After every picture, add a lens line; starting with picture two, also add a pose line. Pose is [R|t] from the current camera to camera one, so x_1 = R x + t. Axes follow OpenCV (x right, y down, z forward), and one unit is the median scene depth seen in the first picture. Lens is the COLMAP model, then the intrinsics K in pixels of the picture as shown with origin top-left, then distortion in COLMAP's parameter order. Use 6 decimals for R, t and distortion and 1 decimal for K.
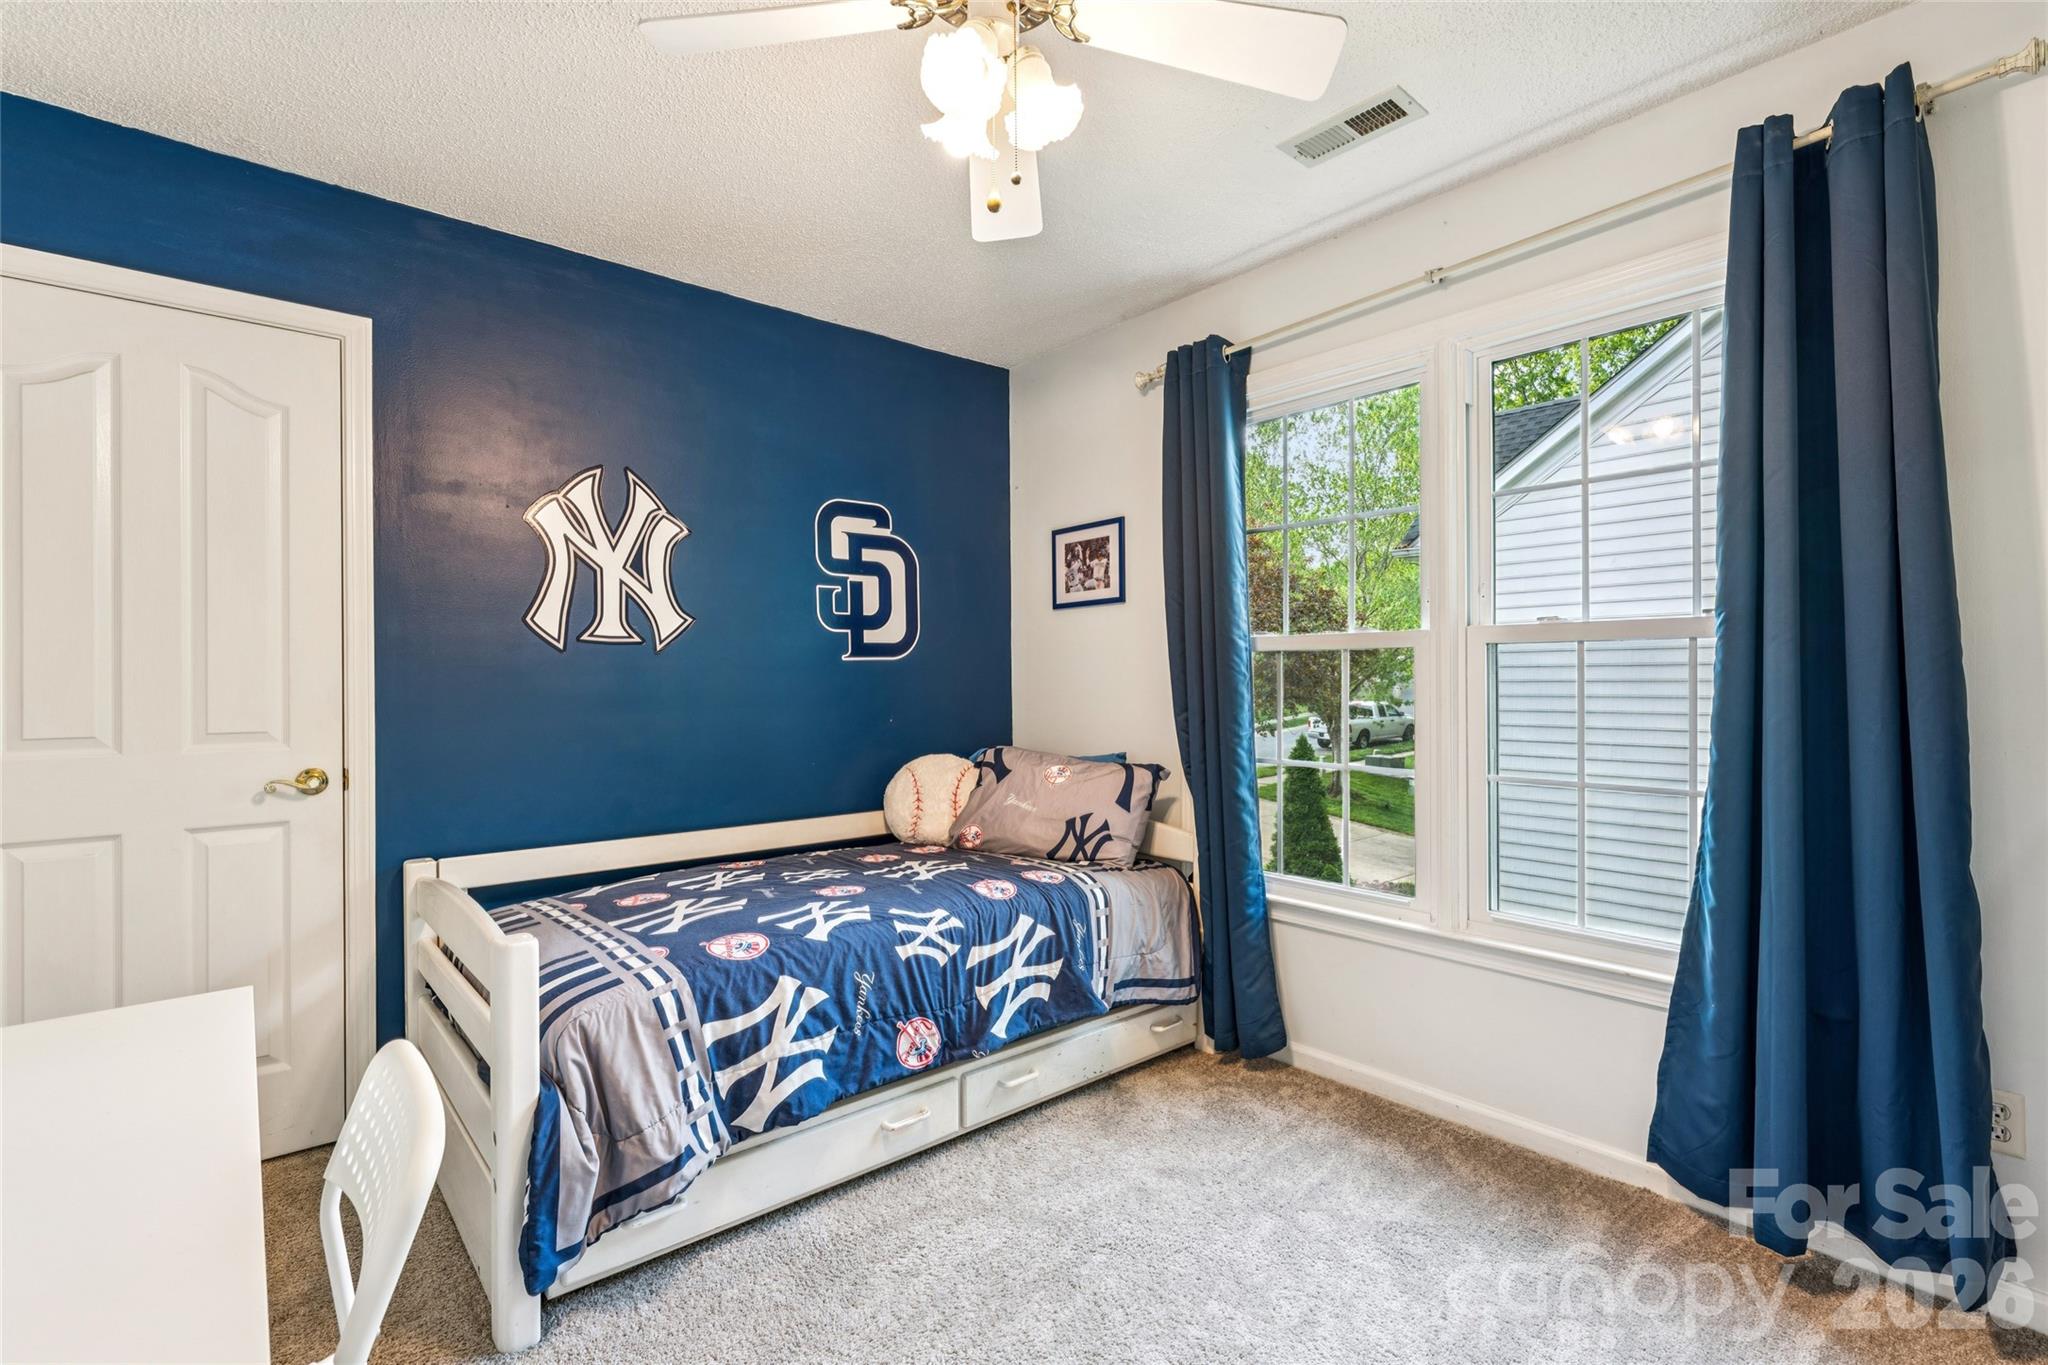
lens RADIAL K [[931.3, 0, 1023.1], [0, 931.3, 684.5], [0, 0, 1]] dist [0.000083, -0.000302]
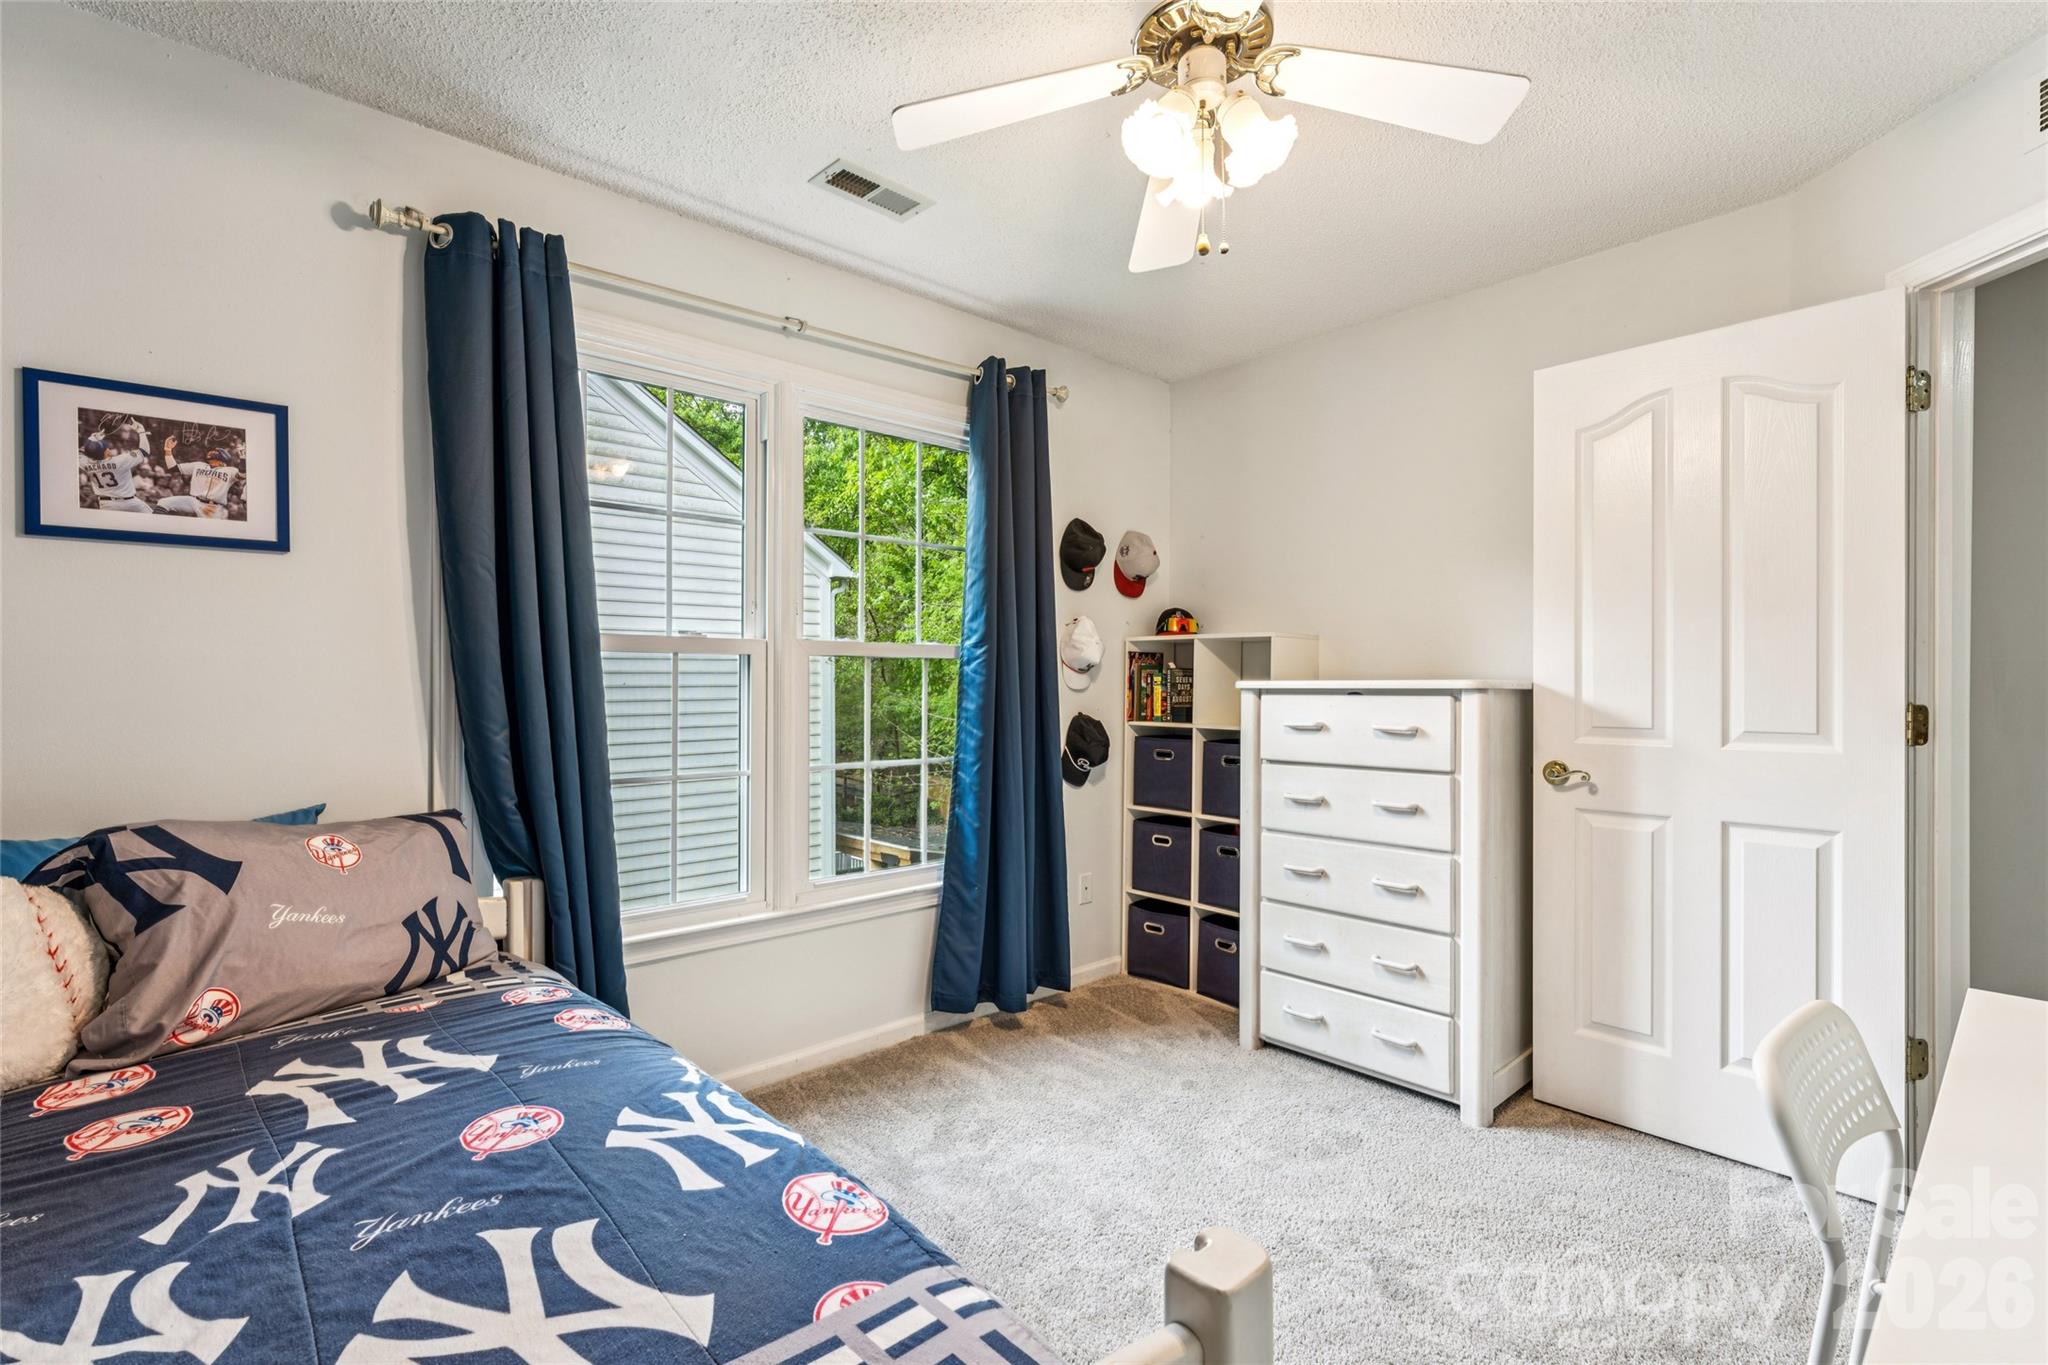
lens RADIAL K [[931.3, 0, 1023.2], [0, 931.3, 679.5], [0, 0, 1]] dist [0.000083, -0.000302]
pose [[-0.033828, 0.009663, 0.999381, -0.513715], [0.005930, 0.999938, -0.009467, 0.000781], [-0.999410, 0.005606, -0.033883, 0.574502]]
